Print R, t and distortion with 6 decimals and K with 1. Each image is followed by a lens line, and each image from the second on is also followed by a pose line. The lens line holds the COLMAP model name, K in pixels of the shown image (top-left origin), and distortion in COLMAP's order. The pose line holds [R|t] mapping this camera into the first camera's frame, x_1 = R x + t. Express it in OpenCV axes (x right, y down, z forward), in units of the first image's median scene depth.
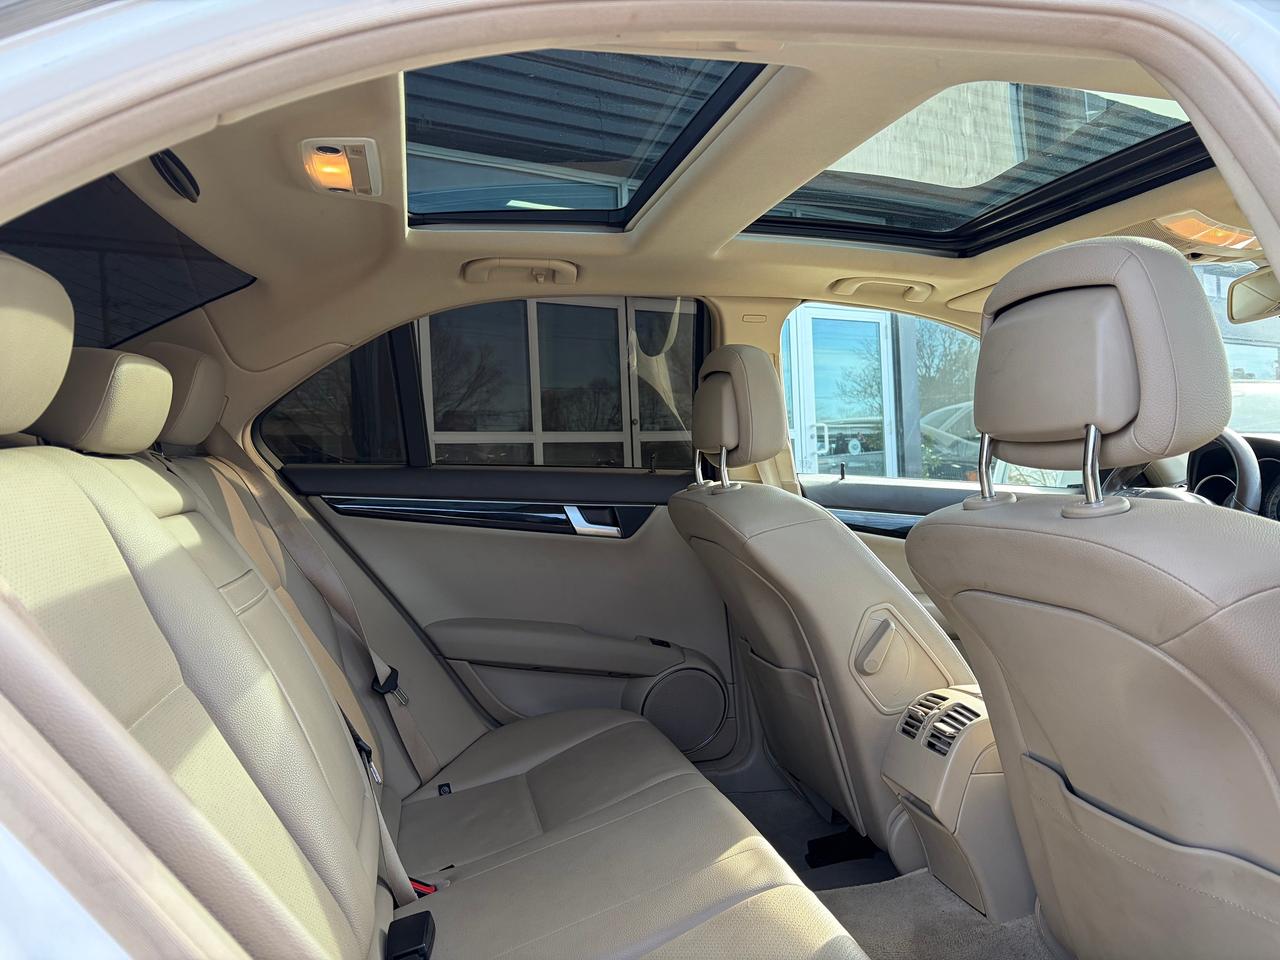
lens RADIAL K [[967.1, 0, 640.6], [0, 967.1, 486.2], [0, 0, 1]] dist [0.015456, -0.011836]
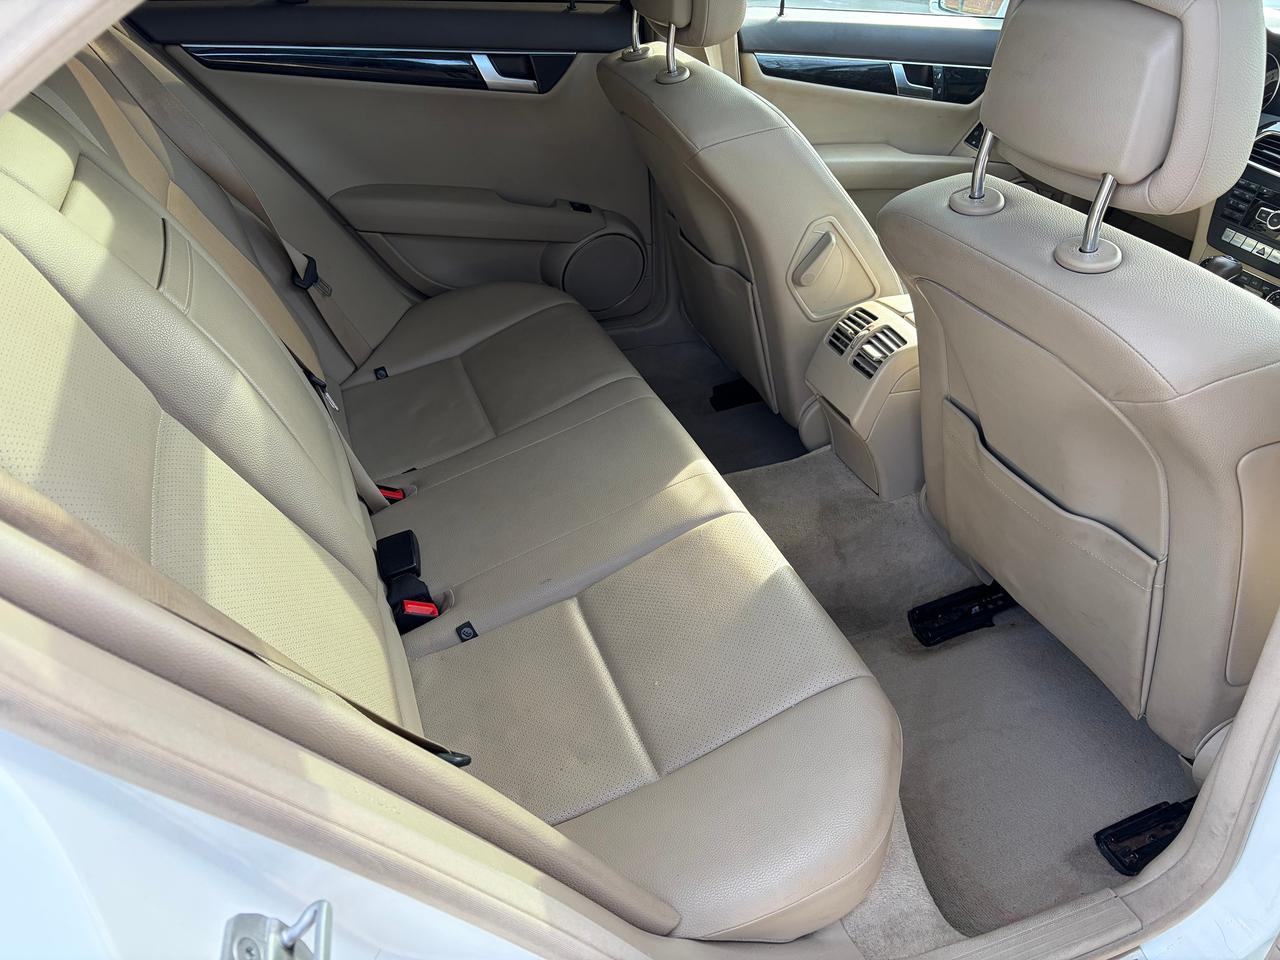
lens RADIAL K [[967.1, 0, 640.6], [0, 967.1, 486.2], [0, 0, 1]] dist [0.015456, -0.011836]
pose [[0.989274, -0.043107, 0.139566, -0.086082], [-0.042021, 0.831090, 0.554548, -0.185337], [-0.139897, -0.554464, 0.820365, 0.058041]]
